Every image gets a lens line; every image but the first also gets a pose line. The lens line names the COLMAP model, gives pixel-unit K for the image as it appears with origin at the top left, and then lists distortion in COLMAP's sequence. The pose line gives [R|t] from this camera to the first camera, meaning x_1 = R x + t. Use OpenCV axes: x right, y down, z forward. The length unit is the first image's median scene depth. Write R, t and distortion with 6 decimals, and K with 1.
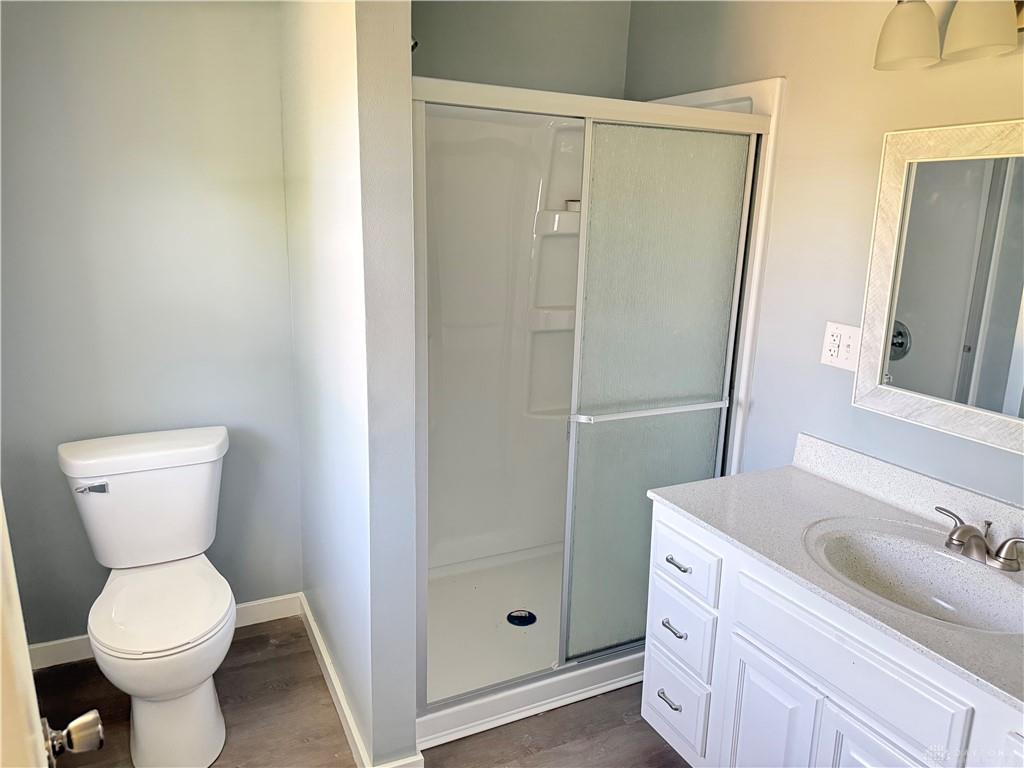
lens RADIAL K [[726.2, 0, 512.2], [0, 726.2, 383.6], [0, 0, 1]] dist [-0.002397, -0.000806]
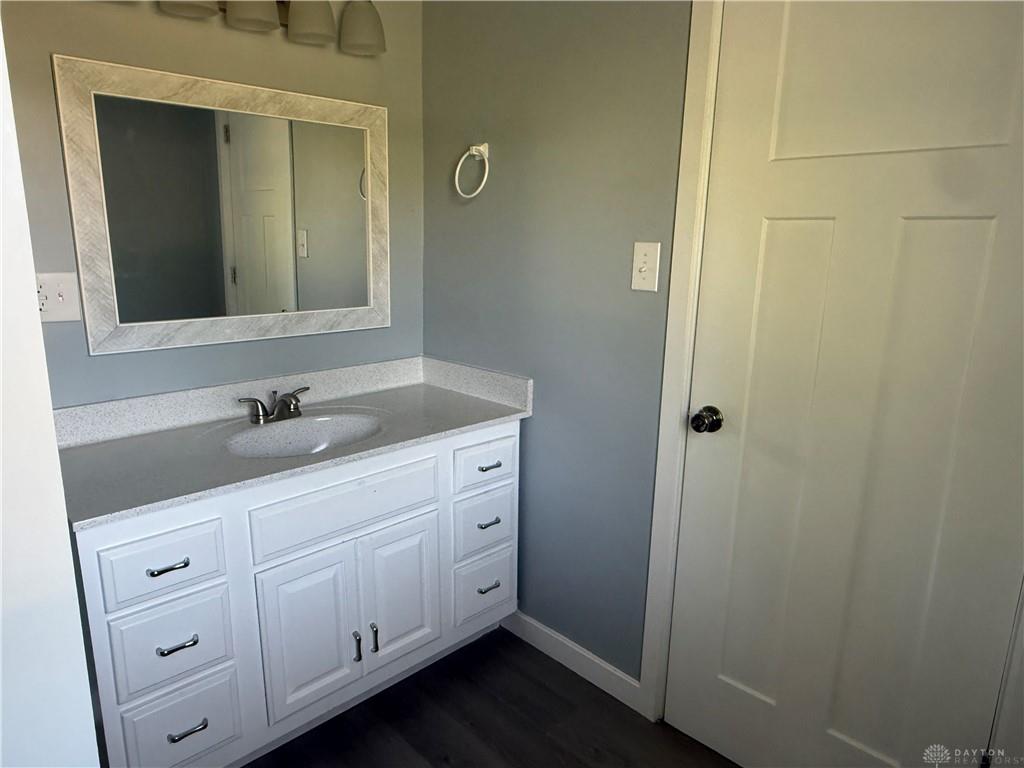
lens RADIAL K [[662.3, 0, 512.2], [0, 662.3, 383.4], [0, 0, 1]] dist [-0.006140, -0.002438]
pose [[-0.300971, -0.231586, 0.925086, -0.521136], [0.204006, 0.931972, 0.299682, -0.085919], [-0.931557, 0.278919, -0.233252, 0.752605]]
